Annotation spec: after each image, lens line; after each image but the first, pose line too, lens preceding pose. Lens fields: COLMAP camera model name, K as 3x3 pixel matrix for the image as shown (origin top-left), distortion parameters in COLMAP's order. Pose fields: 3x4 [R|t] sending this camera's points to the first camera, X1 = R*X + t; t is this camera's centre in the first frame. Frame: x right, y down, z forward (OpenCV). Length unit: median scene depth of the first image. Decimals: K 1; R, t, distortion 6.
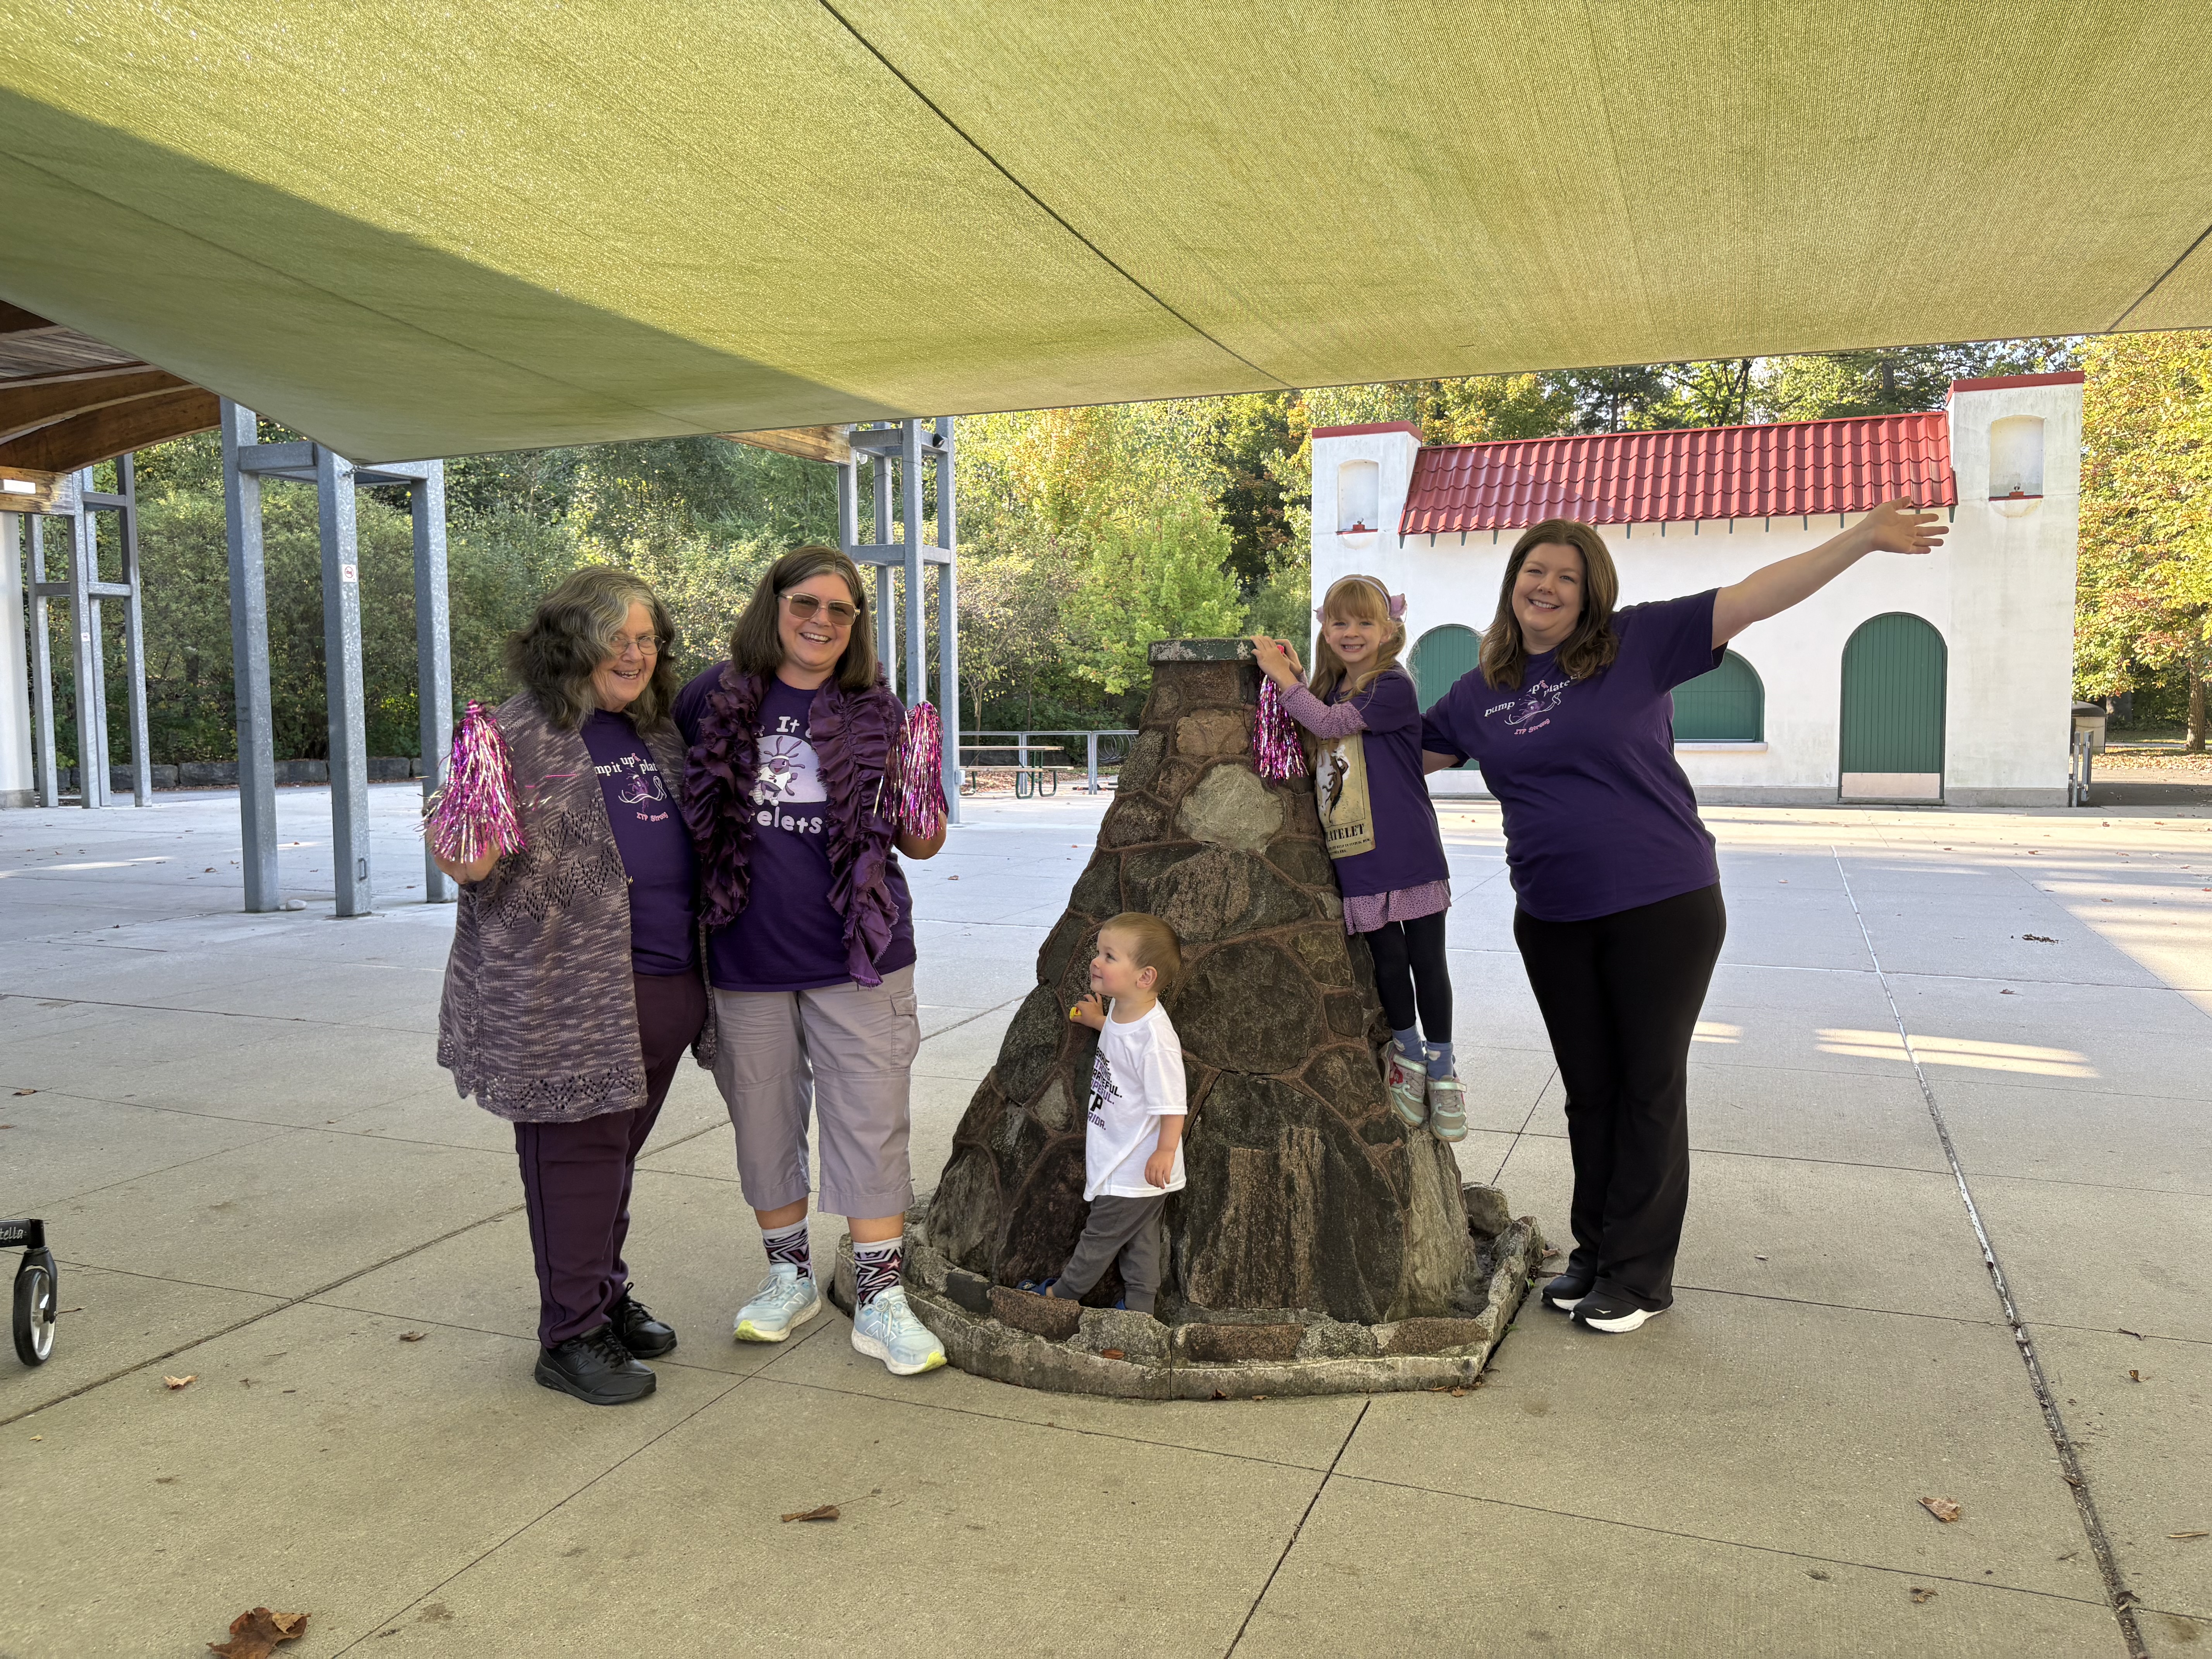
lens RADIAL K [[1550.7, 0, 1106.0], [0, 1550.7, 829.5], [0, 0, 1]] dist [0.010098, 0.001055]
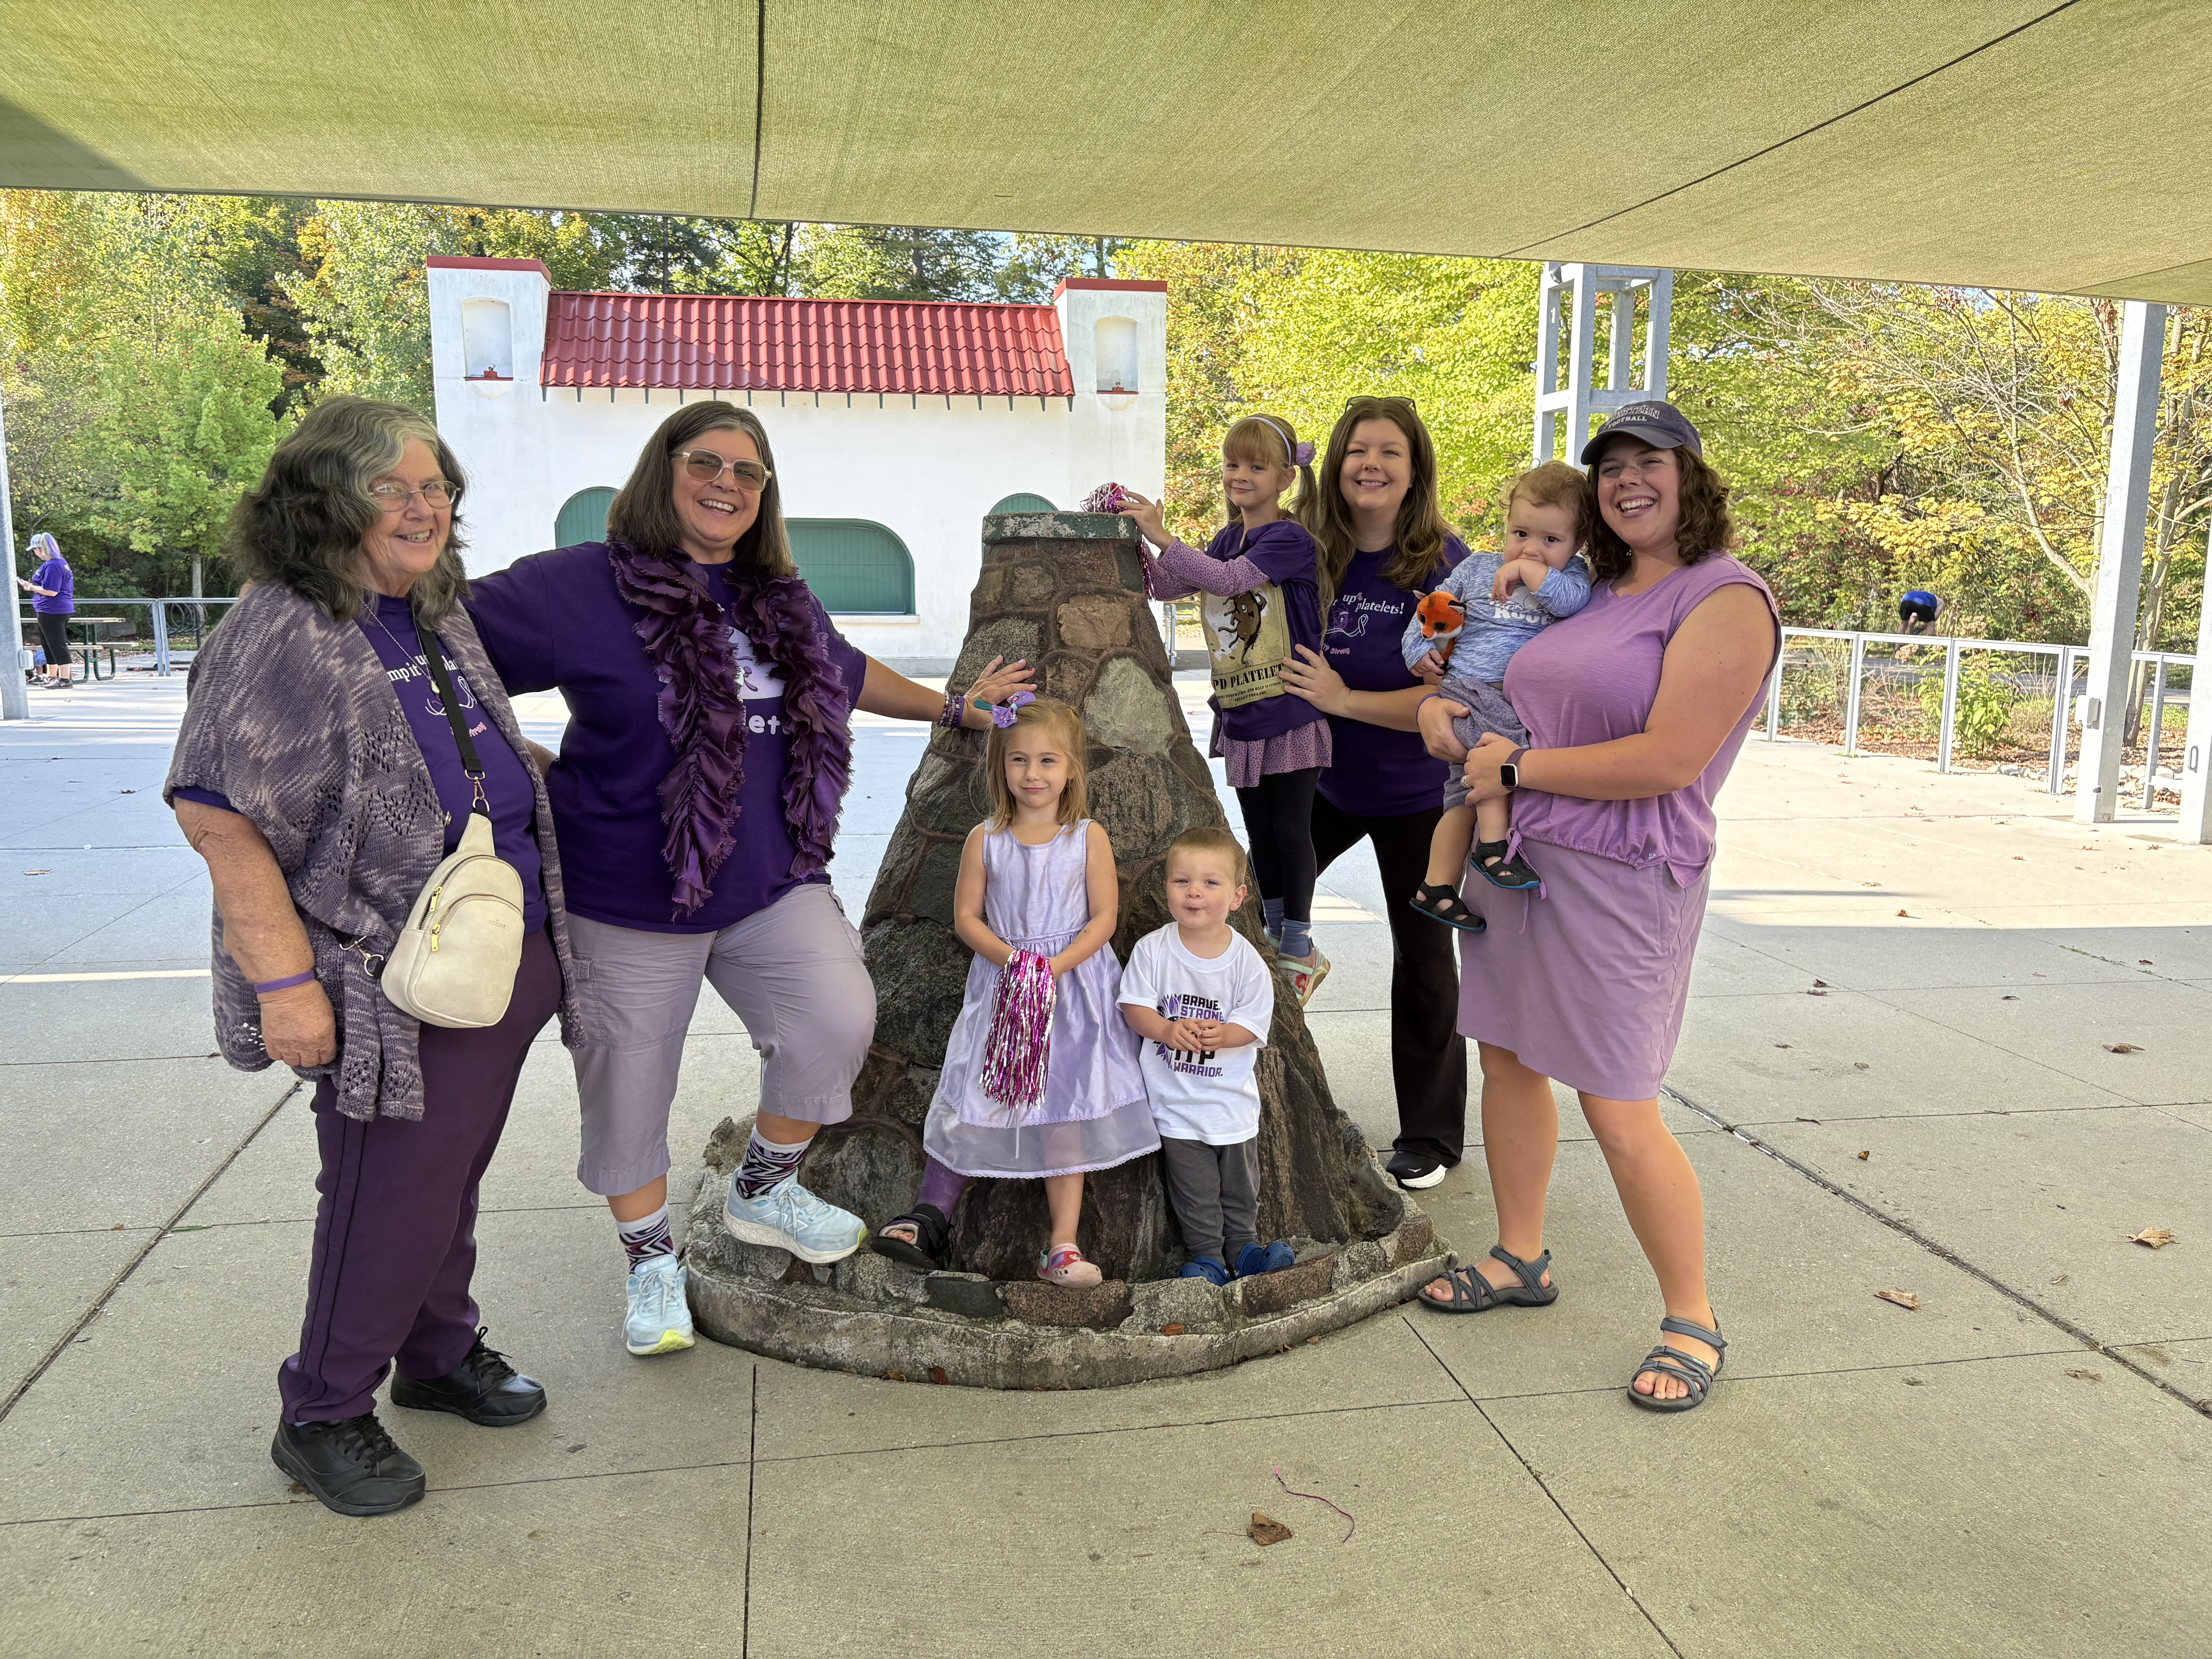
lens RADIAL K [[1575.3, 0, 1105.0], [0, 1575.3, 842.5], [0, 0, 1]] dist [0.010264, 0.002795]
pose [[0.866658, -0.073449, 0.493466, -0.417551], [0.029579, 0.994928, 0.096139, -0.026016], [-0.498025, -0.068723, 0.864435, 0.234826]]
